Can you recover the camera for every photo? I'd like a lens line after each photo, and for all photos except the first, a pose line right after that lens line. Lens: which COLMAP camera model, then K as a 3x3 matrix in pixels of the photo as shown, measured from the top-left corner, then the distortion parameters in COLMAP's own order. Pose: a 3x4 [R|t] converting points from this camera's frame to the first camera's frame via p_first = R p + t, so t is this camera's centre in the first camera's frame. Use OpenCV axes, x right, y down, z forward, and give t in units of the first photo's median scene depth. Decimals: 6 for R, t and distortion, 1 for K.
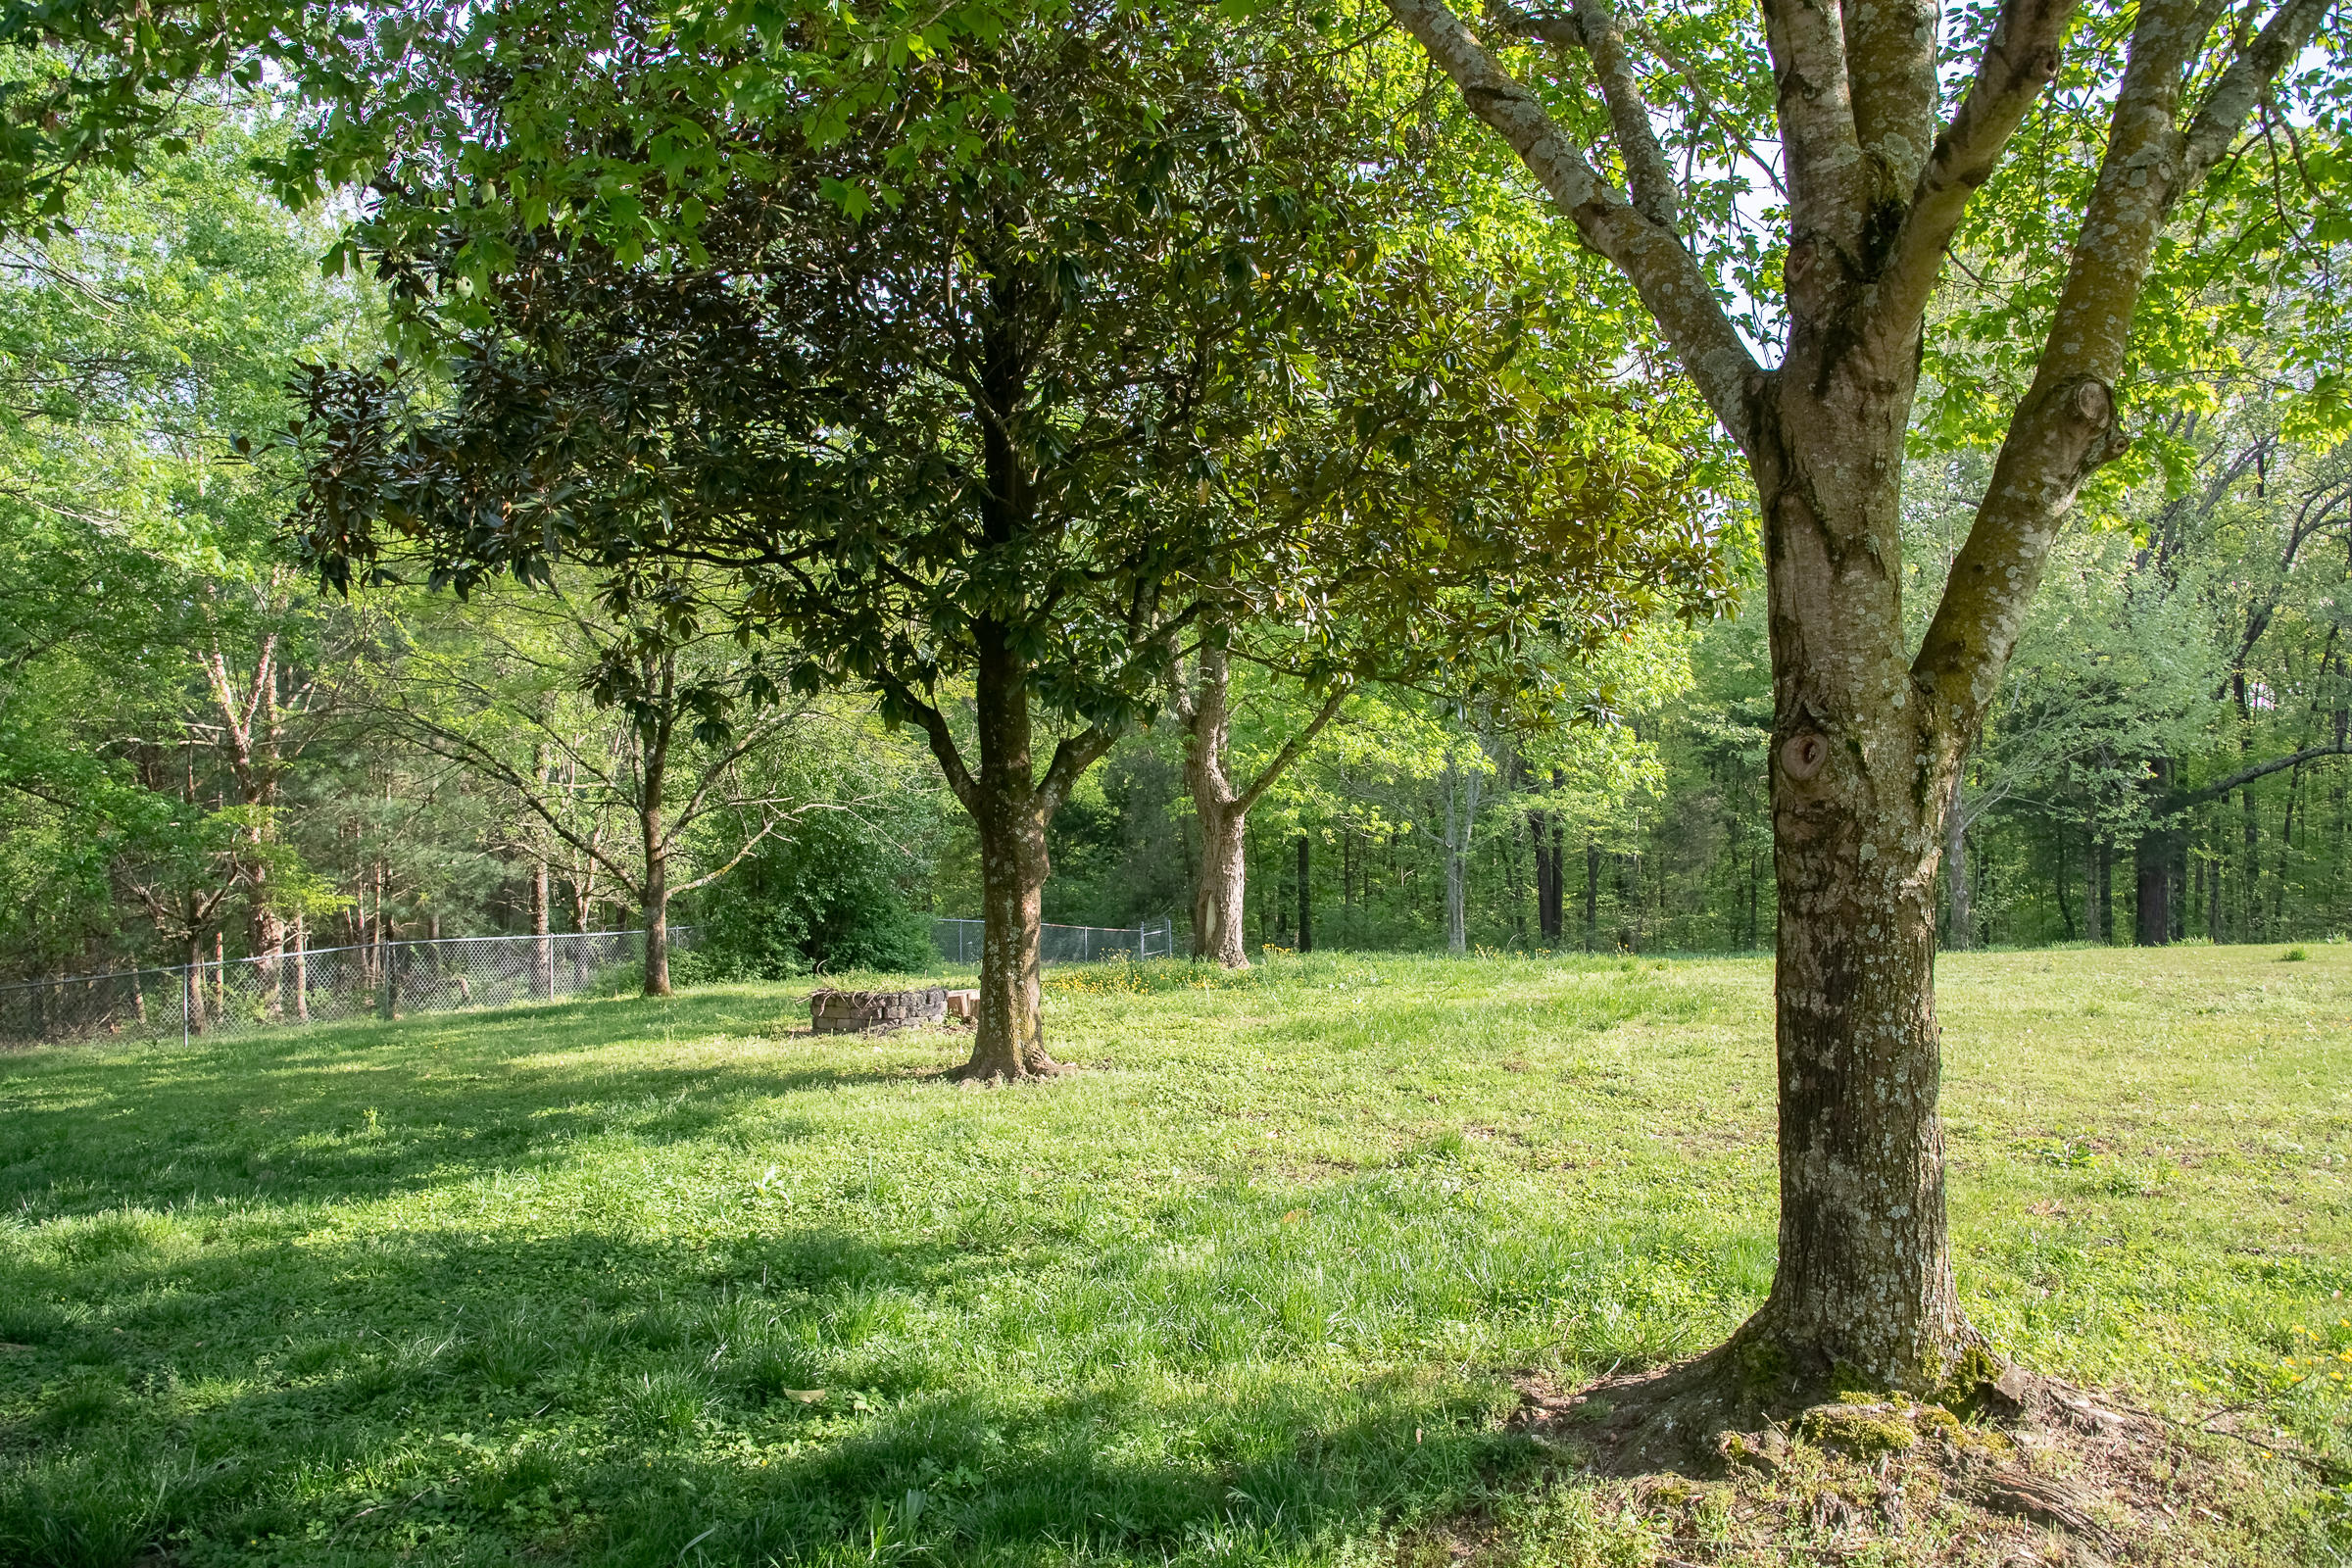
lens RADIAL K [[1621.4, 0, 1169.8], [0, 1621.4, 773.4], [0, 0, 1]] dist [-0.083918, 0.013932]
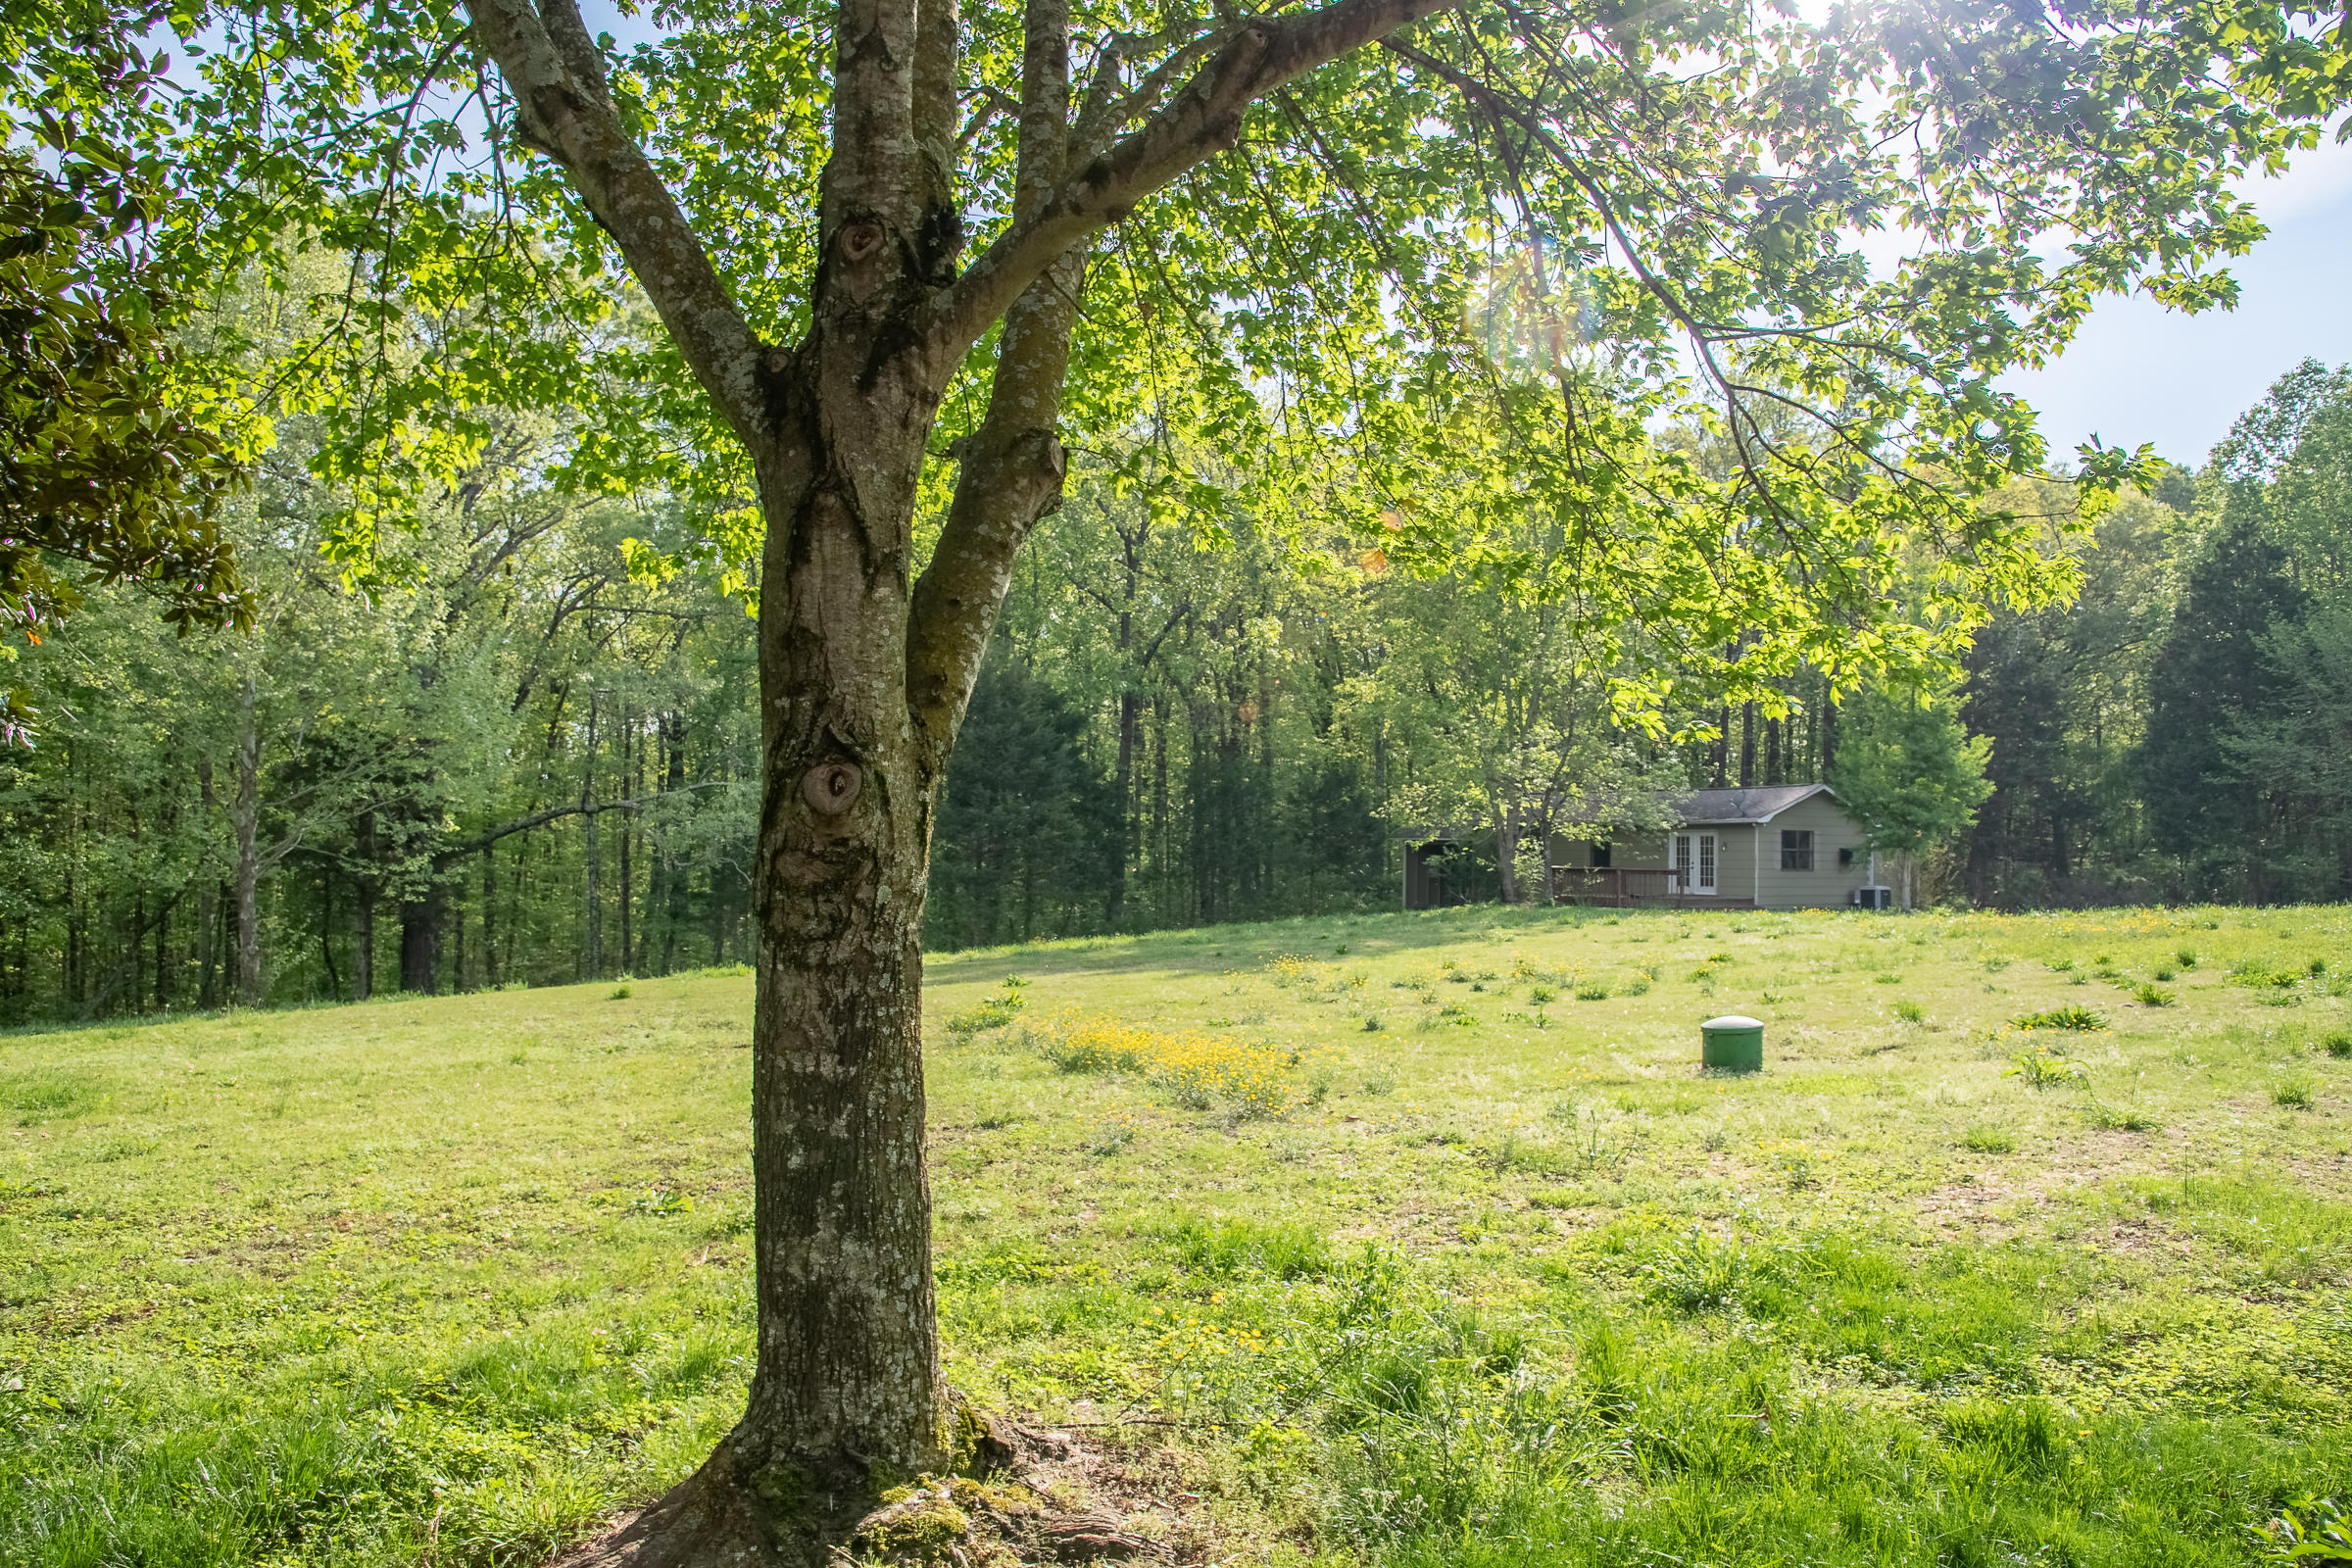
lens RADIAL K [[1621.4, 0, 1183.1], [0, 1621.4, 795.7], [0, 0, 1]] dist [-0.083918, 0.013932]
pose [[0.504329, 0.035247, 0.862792, -0.280075], [-0.017981, 0.999379, -0.030317, 0.017472], [-0.863325, -0.000224, 0.504649, 0.383210]]
